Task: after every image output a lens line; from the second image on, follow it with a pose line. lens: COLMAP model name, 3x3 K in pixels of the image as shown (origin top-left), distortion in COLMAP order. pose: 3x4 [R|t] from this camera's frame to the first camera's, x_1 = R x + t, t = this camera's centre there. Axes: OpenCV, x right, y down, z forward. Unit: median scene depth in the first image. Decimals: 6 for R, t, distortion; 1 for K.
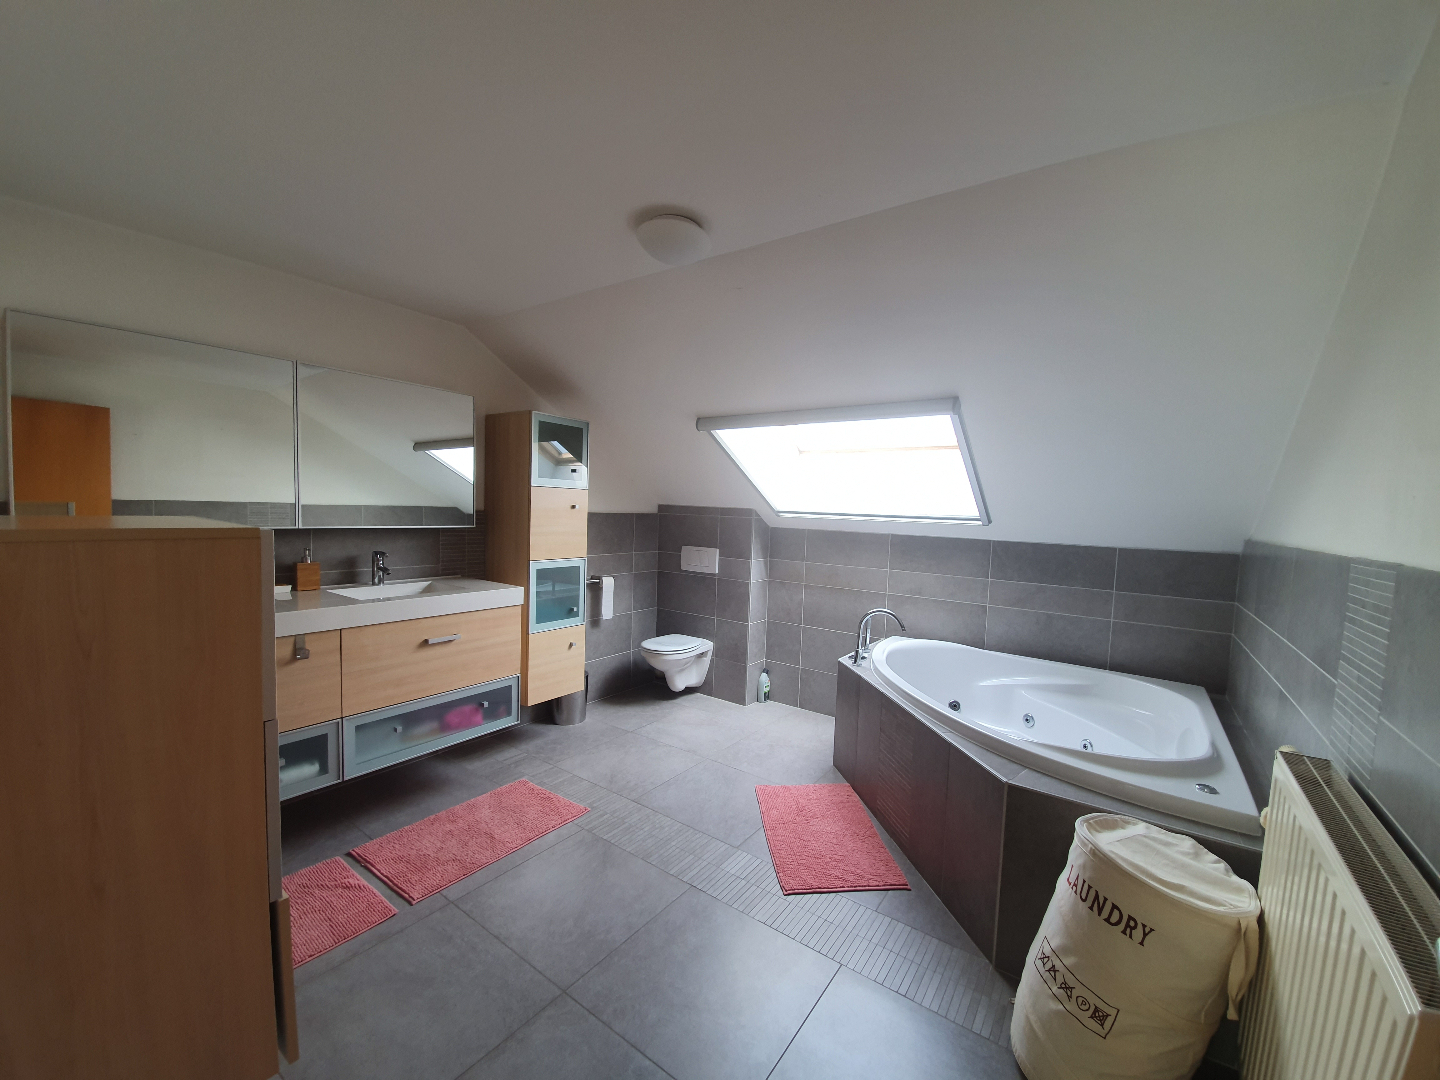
lens RADIAL K [[573.7, 0, 717.4], [0, 573.7, 552.0], [0, 0, 1]] dist [-0.001691, -0.005293]
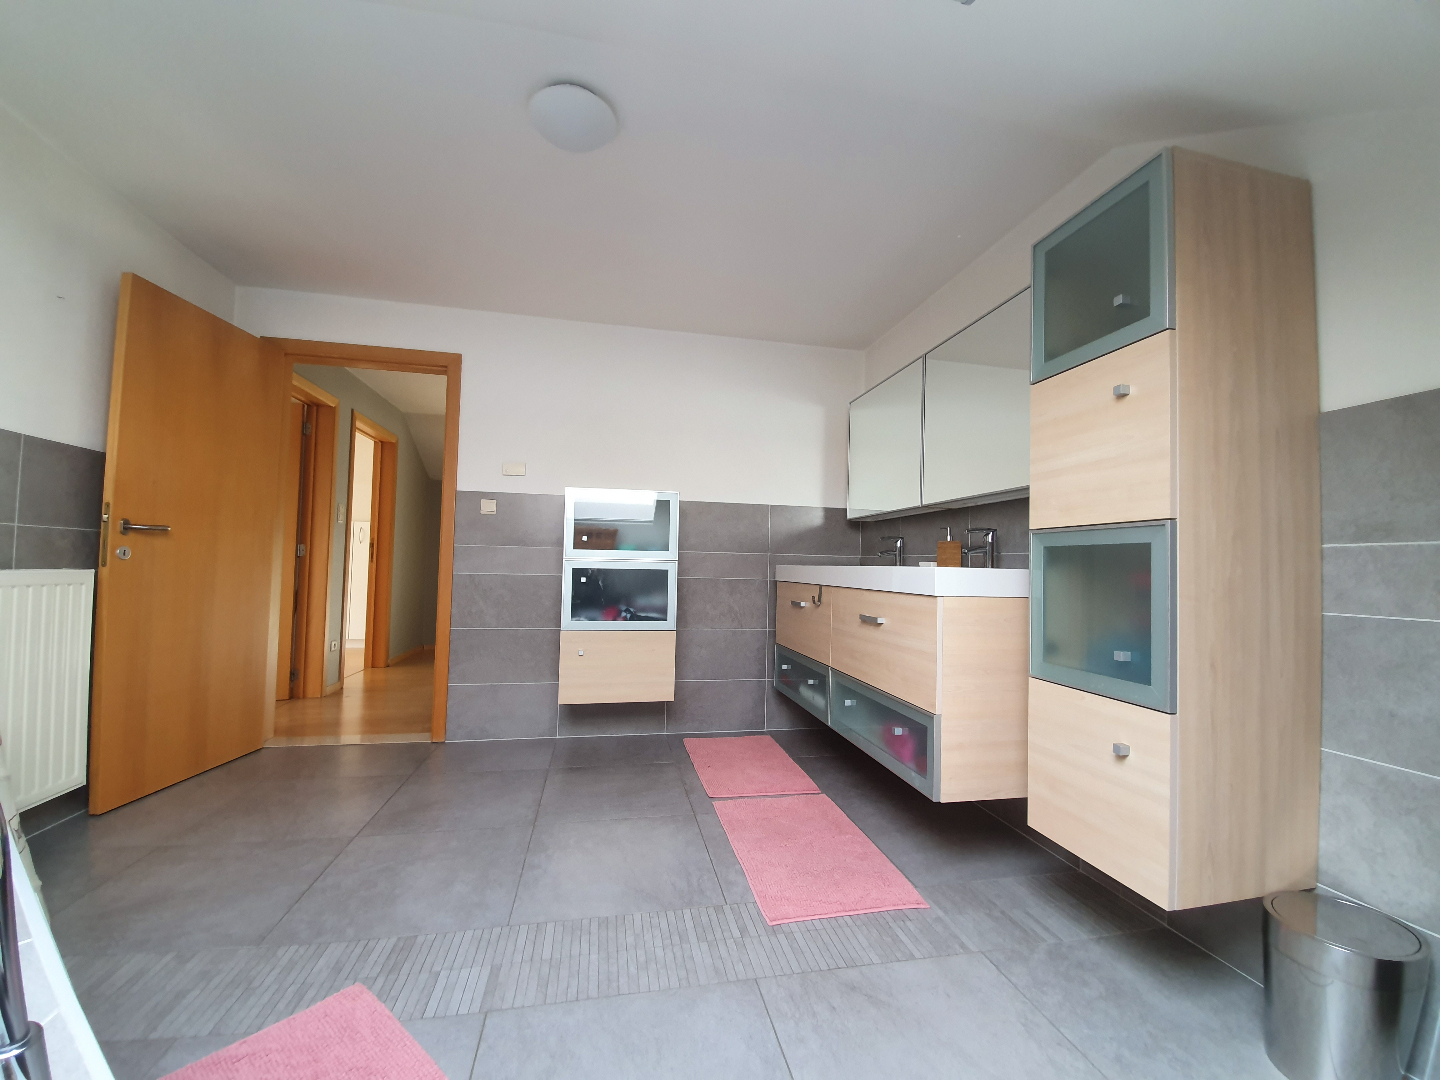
lens RADIAL K [[573.7, 0, 722.4], [0, 573.7, 546.3], [0, 0, 1]] dist [-0.001691, -0.005293]
pose [[-0.682498, -0.081147, -0.726369, 0.259001], [-0.102357, 0.994635, -0.014941, 0.074615], [0.723685, 0.064152, -0.687143, 1.297934]]
